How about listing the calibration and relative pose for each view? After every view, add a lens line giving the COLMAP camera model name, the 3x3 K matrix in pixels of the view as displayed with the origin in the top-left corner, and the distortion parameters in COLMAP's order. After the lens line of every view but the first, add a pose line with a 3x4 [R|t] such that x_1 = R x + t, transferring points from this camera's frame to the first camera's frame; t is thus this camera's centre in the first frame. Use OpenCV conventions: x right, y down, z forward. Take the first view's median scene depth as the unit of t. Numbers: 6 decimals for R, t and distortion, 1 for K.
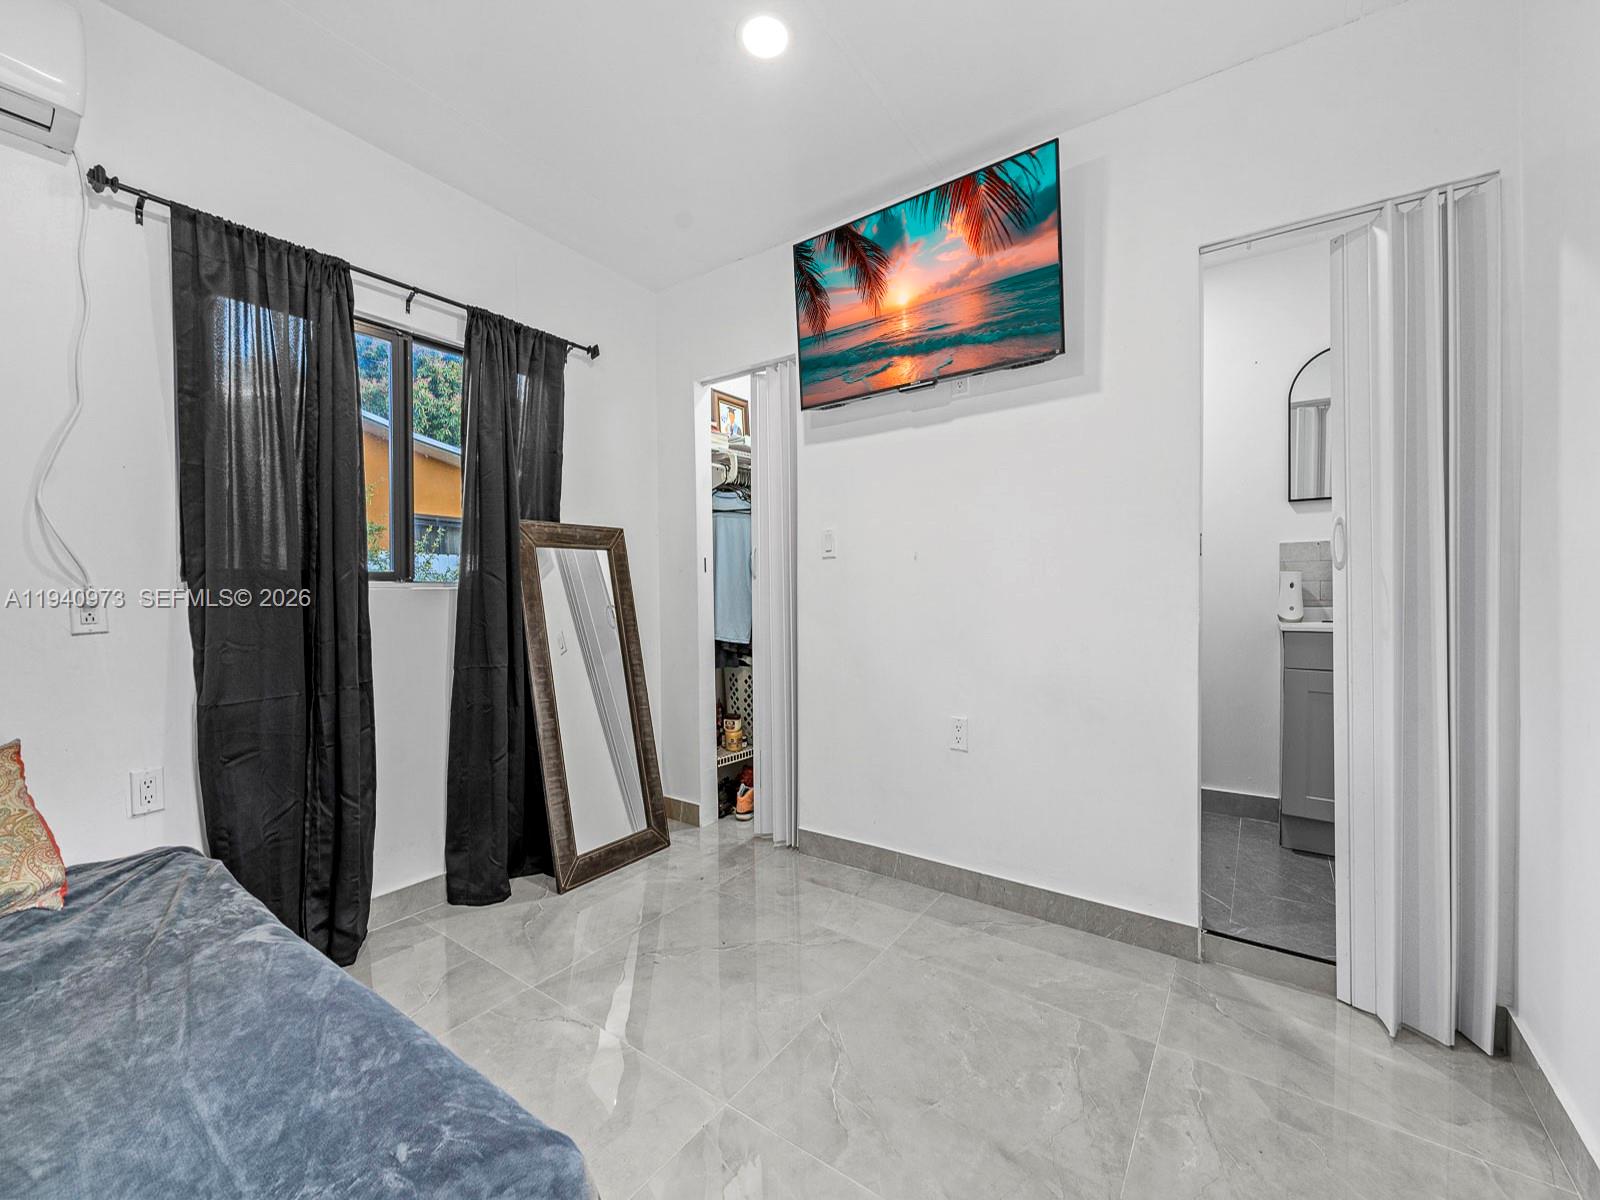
lens RADIAL K [[657.0, 0, 806.4], [0, 657.0, 596.6], [0, 0, 1]] dist [0.000797, -0.000753]
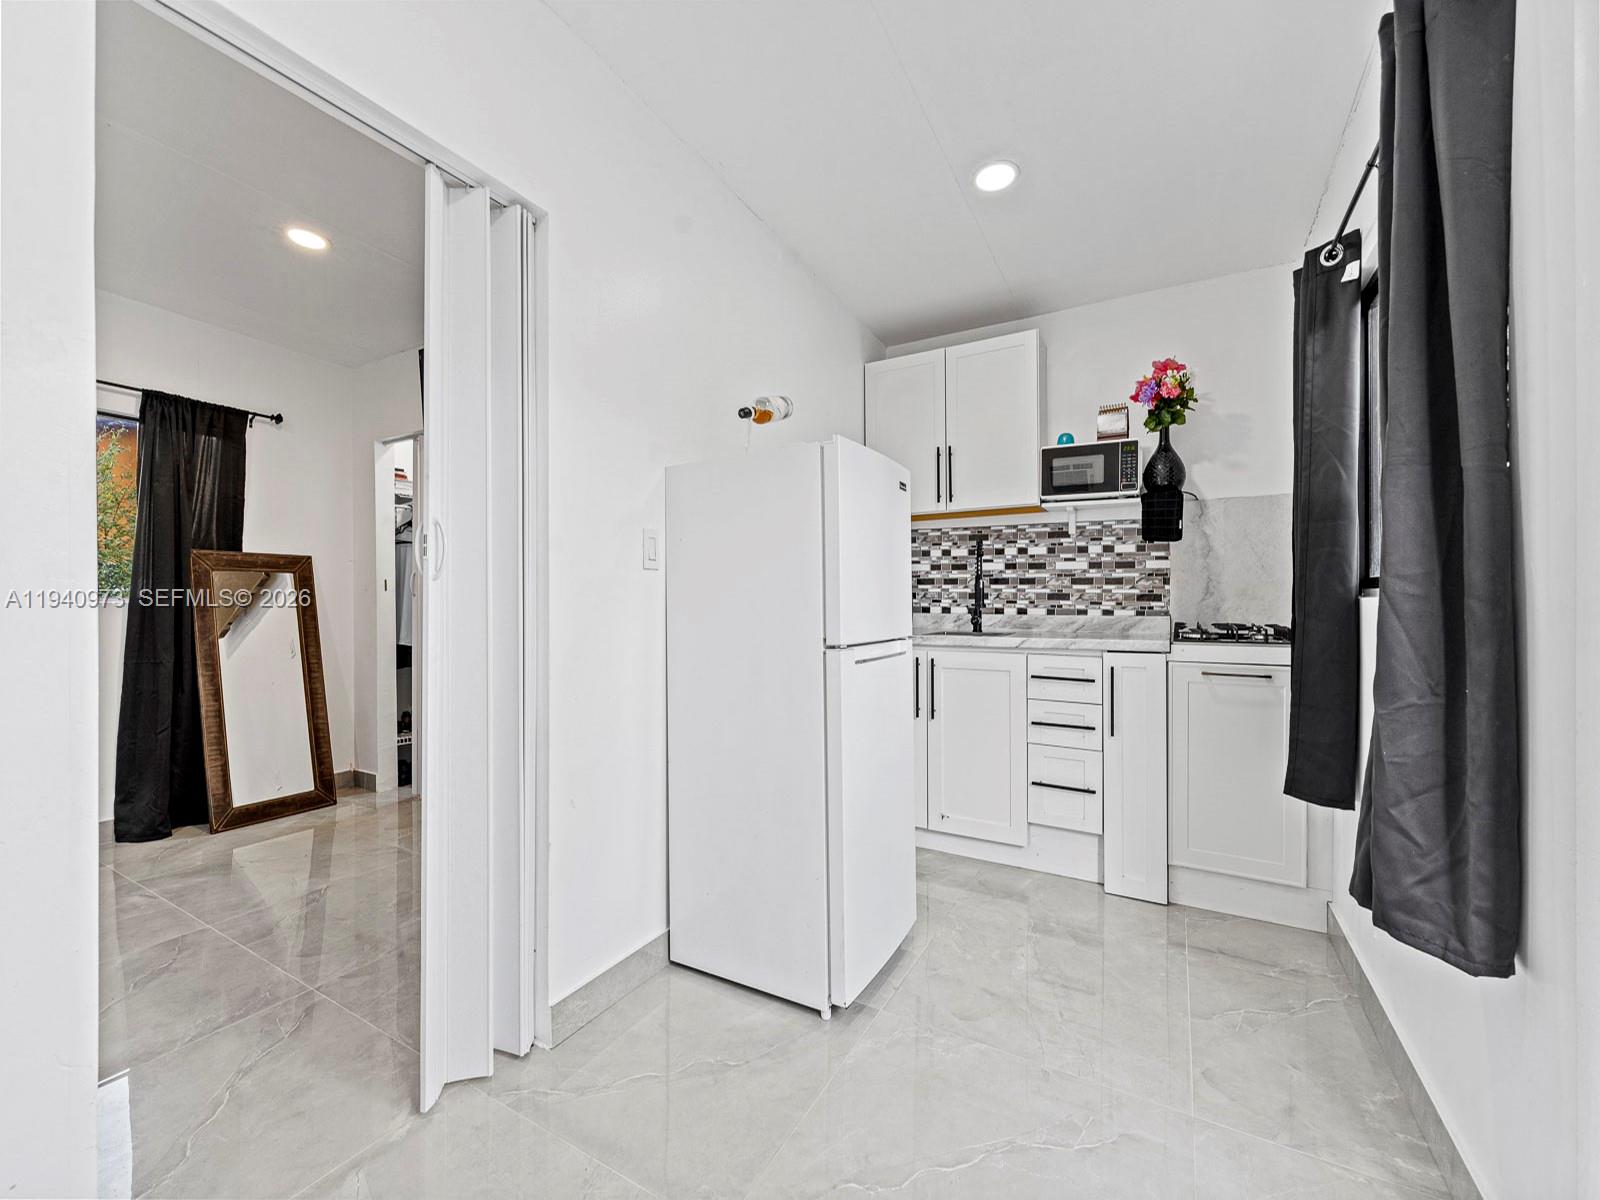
lens RADIAL K [[657.0, 0, 805.4], [0, 657.0, 603.7], [0, 0, 1]] dist [0.000797, -0.000753]
pose [[0.996041, 0.005519, 0.088719, 0.706917], [-0.004350, 0.999901, -0.013372, 0.001608], [-0.088784, 0.012934, 0.995967, -0.436005]]
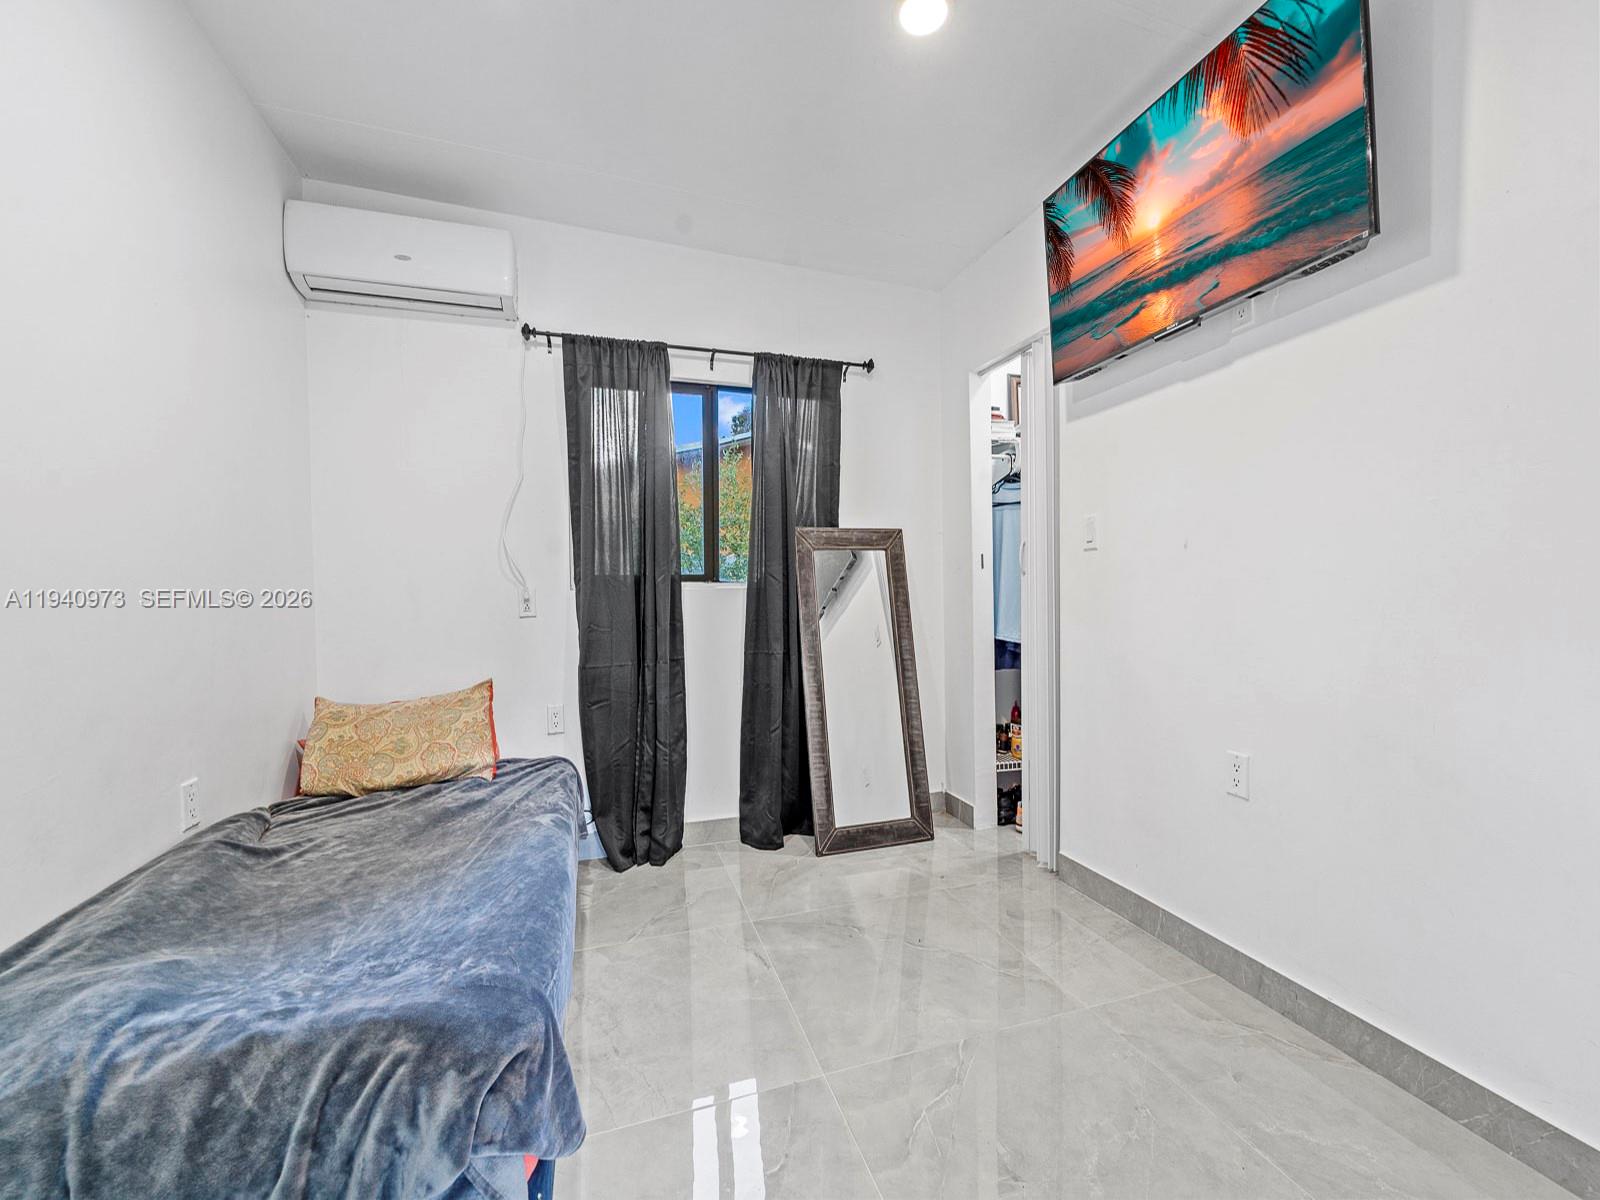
lens RADIAL K [[657.0, 0, 799.1], [0, 657.0, 606.3], [0, 0, 1]] dist [0.000797, -0.000753]
pose [[0.792450, 0.011745, -0.609823, 0.291544], [0.000444, 0.999803, 0.019833, -0.001605], [0.609936, -0.015988, 0.792289, 0.090366]]
